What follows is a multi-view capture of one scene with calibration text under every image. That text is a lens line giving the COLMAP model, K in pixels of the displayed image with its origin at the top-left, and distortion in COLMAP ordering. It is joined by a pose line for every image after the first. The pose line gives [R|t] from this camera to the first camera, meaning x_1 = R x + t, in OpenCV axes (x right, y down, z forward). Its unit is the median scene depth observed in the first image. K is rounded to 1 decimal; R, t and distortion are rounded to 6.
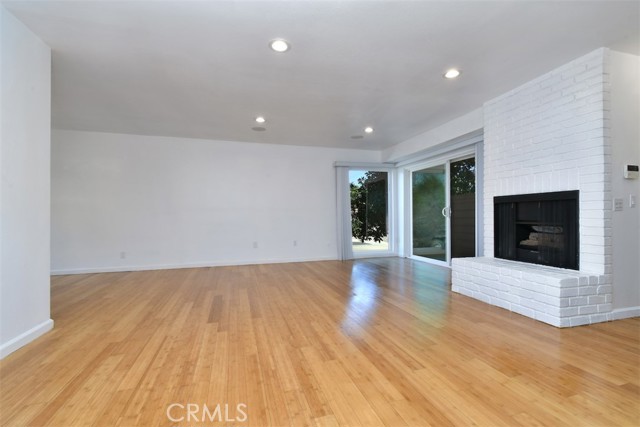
lens RADIAL K [[293.9, 0, 319.3], [0, 293.9, 216.8], [0, 0, 1]] dist [0.001756, -0.000421]
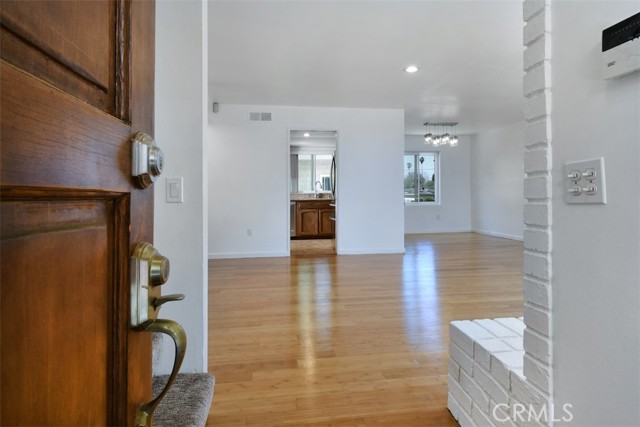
lens RADIAL K [[293.9, 0, 319.7], [0, 293.9, 211.5], [0, 0, 1]] dist [0.001756, -0.000421]
pose [[-0.172715, 0.001979, -0.984970, 1.263985], [0.011080, 0.999939, 0.000066, 0.021814], [0.984909, -0.010902, -0.172727, 0.787551]]
